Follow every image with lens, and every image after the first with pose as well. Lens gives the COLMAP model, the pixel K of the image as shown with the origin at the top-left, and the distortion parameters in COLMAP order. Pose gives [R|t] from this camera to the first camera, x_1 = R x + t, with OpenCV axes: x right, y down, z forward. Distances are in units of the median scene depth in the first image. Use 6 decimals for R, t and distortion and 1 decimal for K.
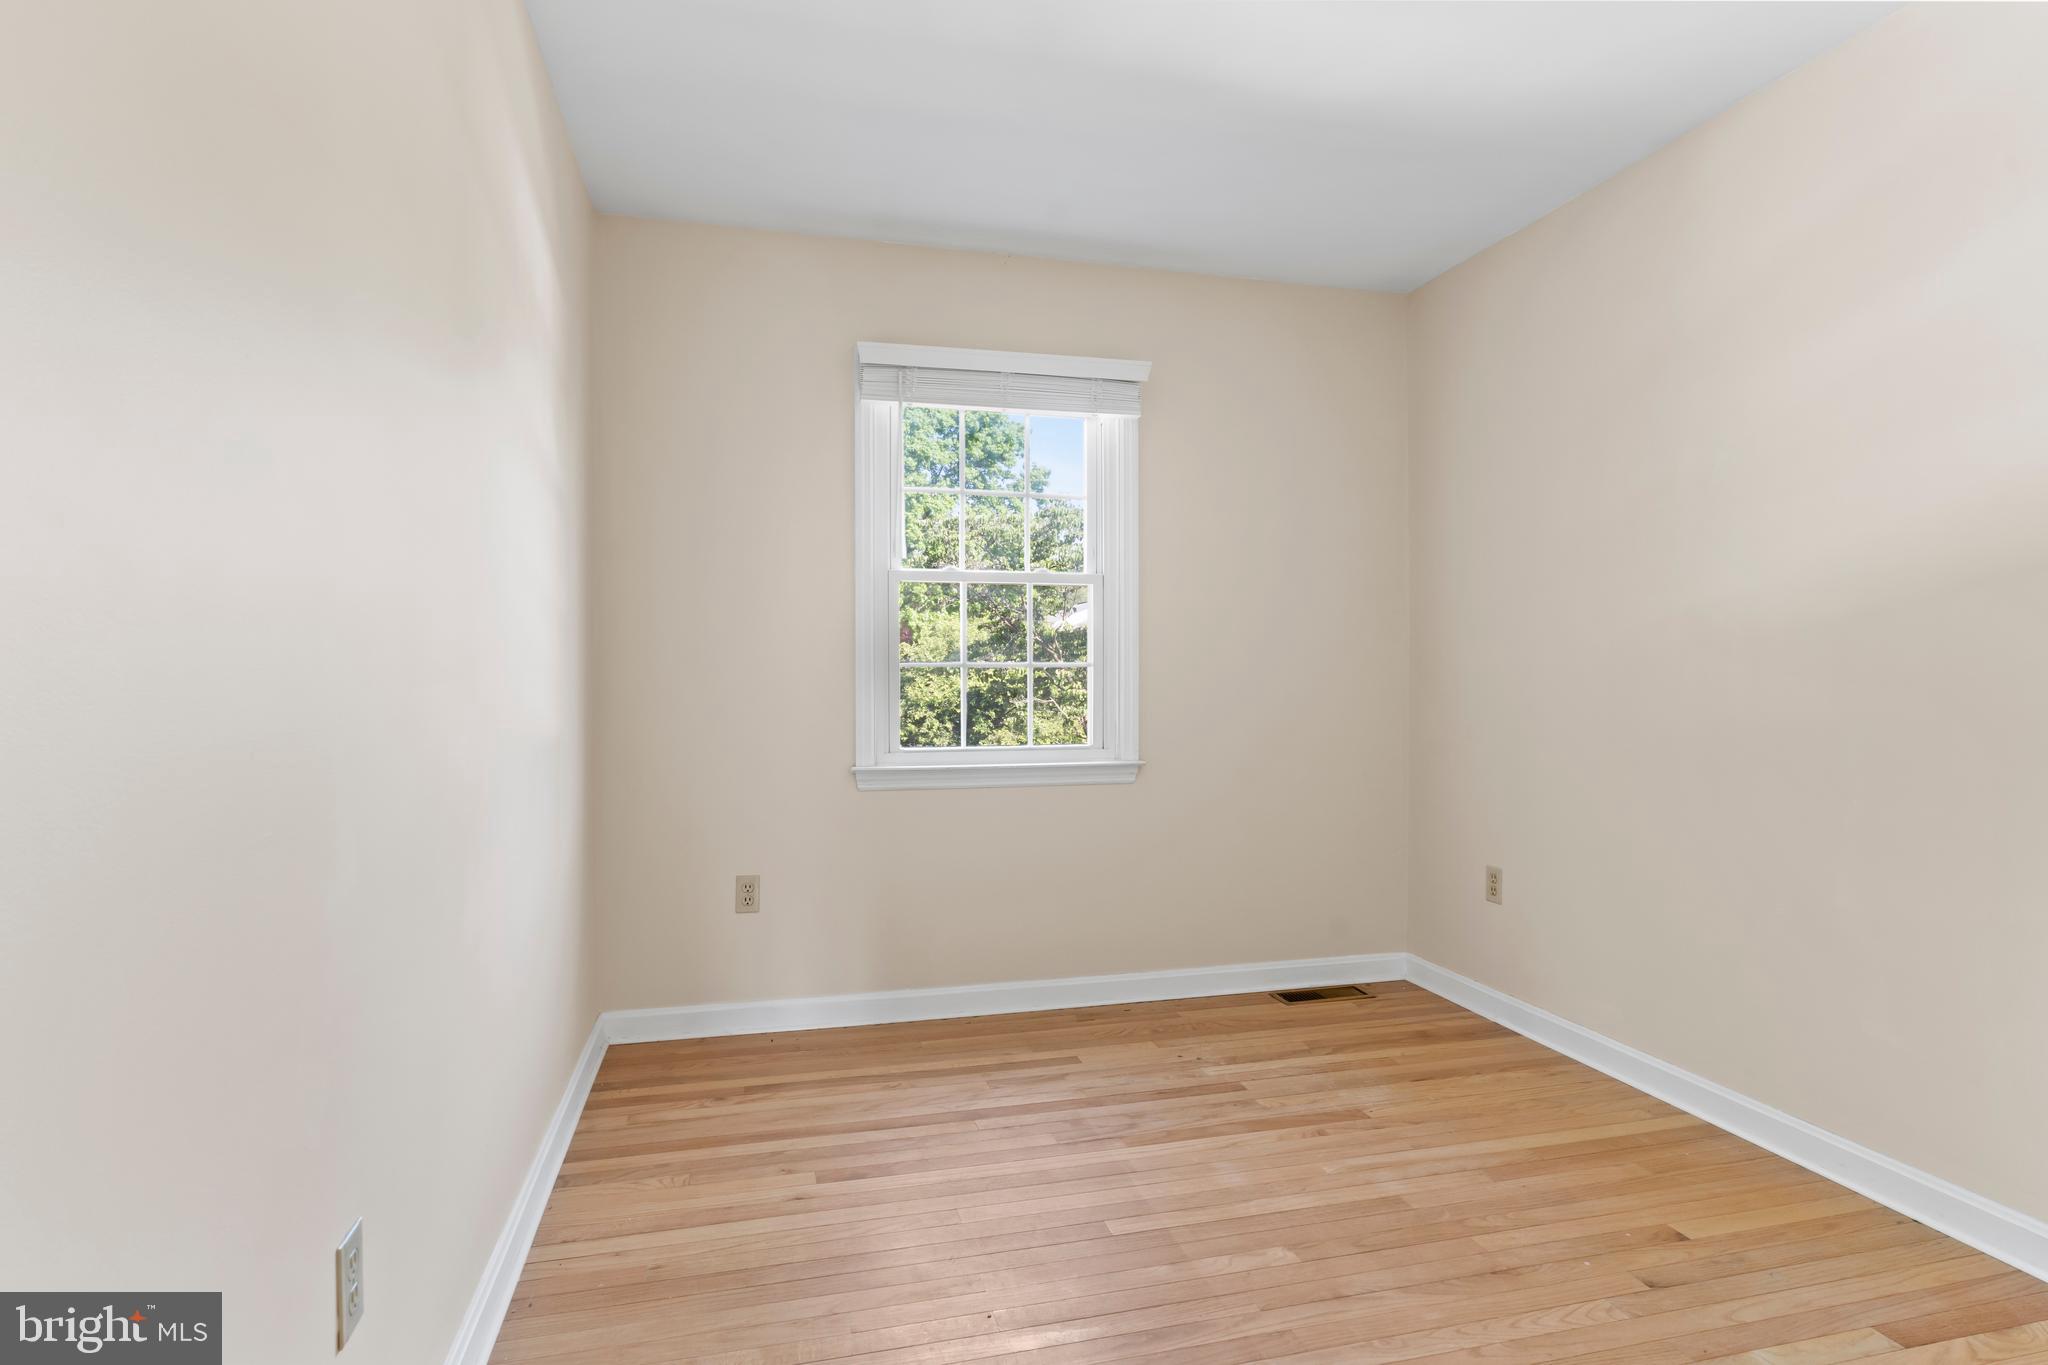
lens RADIAL K [[1052.4, 0, 1019.9], [0, 1052.4, 678.0], [0, 0, 1]] dist [-0.011069, 0.005483]
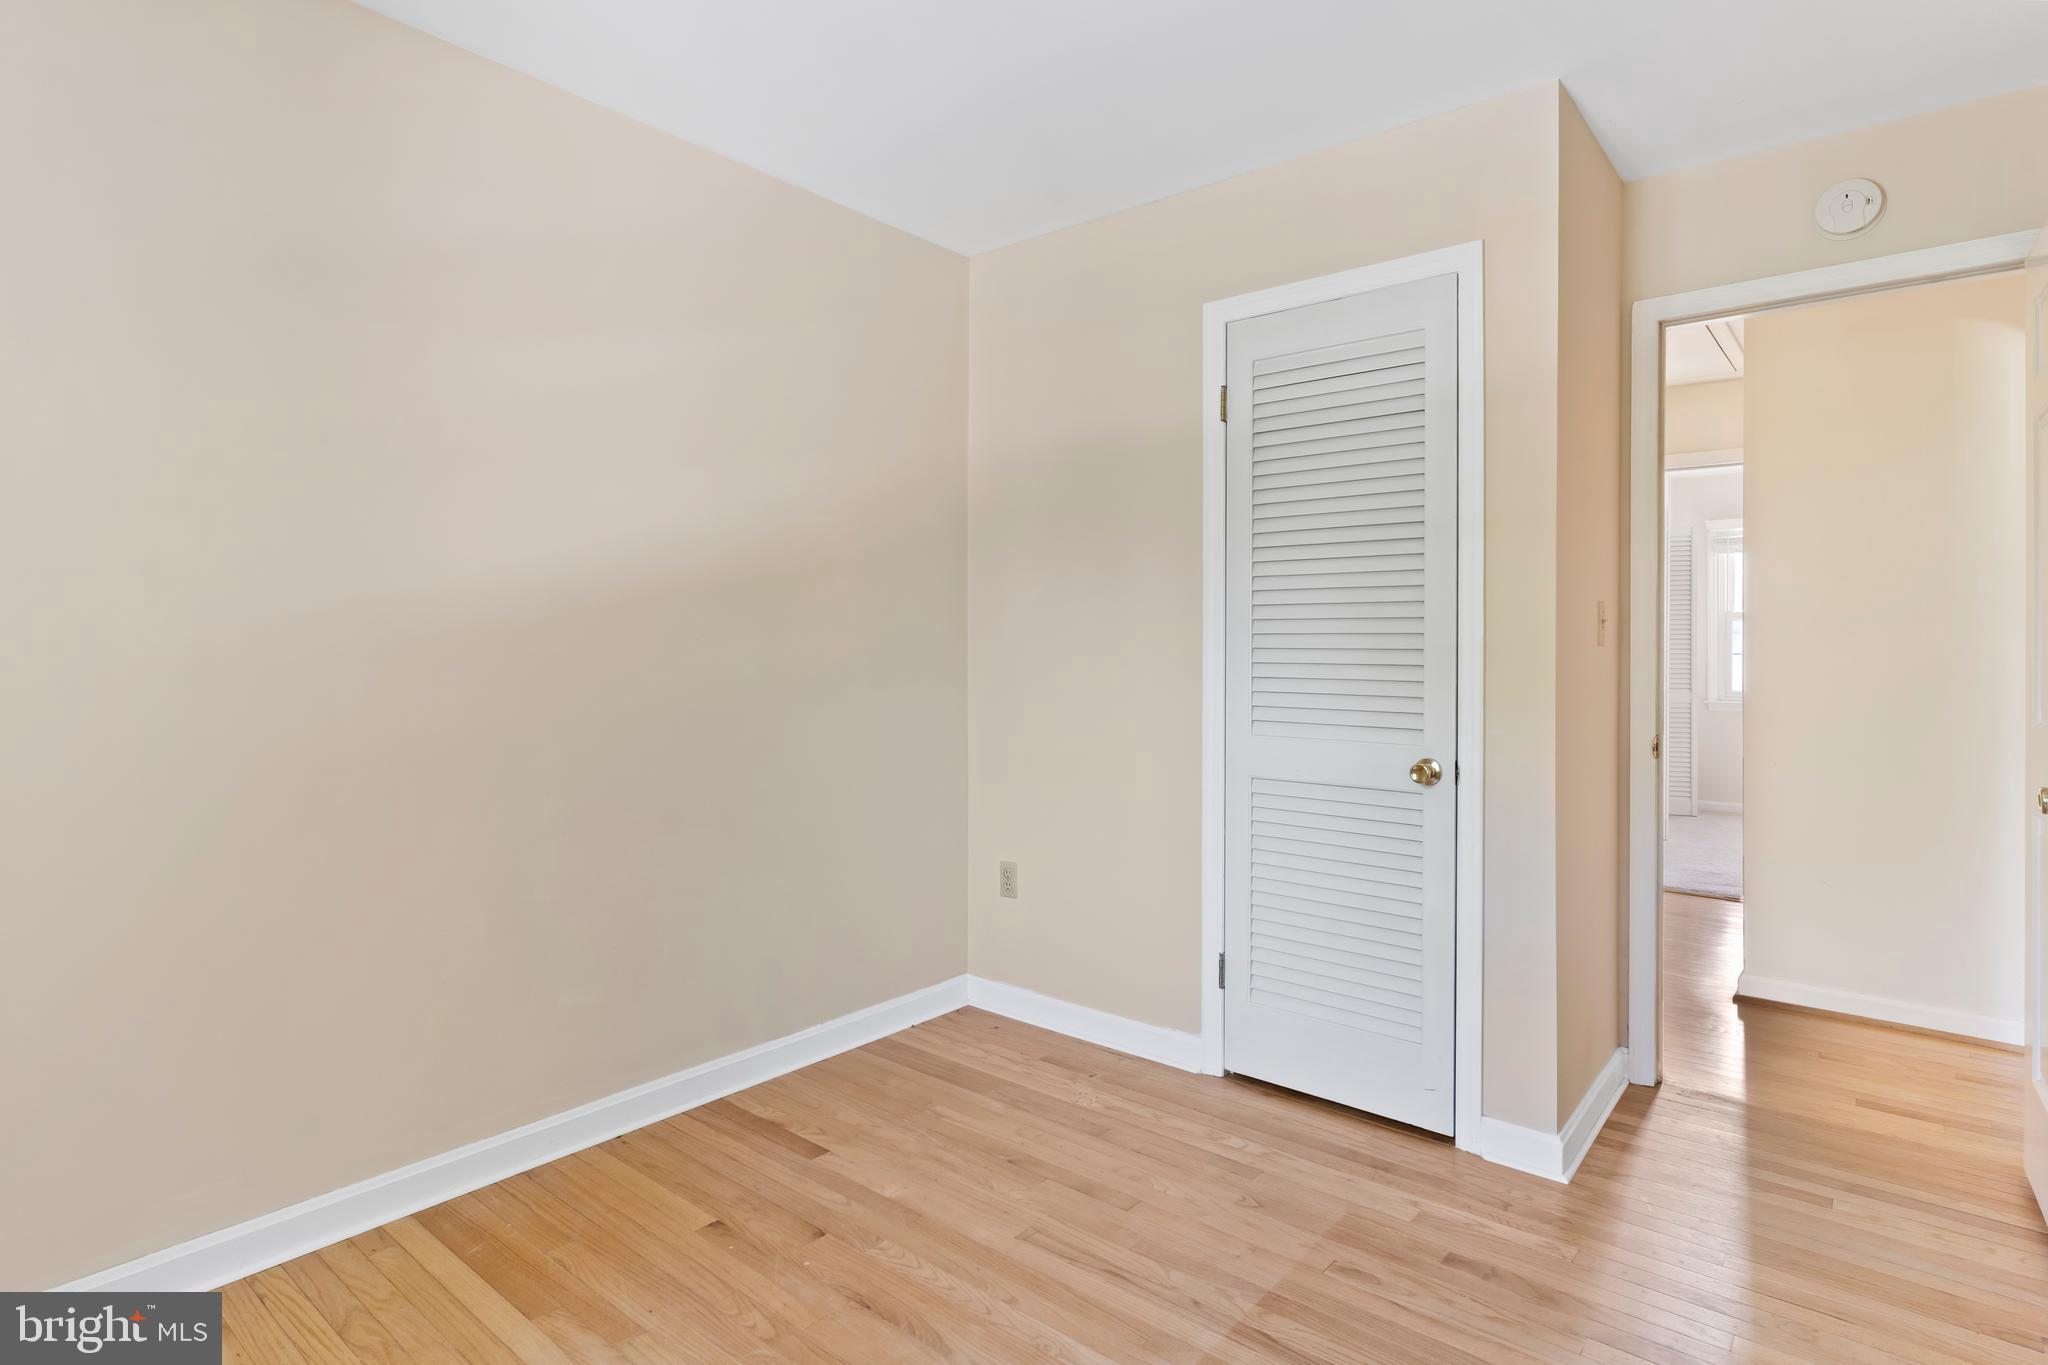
lens RADIAL K [[1052.4, 0, 1015.2], [0, 1052.4, 673.4], [0, 0, 1]] dist [-0.011069, 0.005483]
pose [[-0.584311, -0.023703, 0.811183, -0.385244], [0.000030, 0.999573, 0.029229, -0.048734], [-0.811530, 0.017103, -0.584061, 1.370213]]
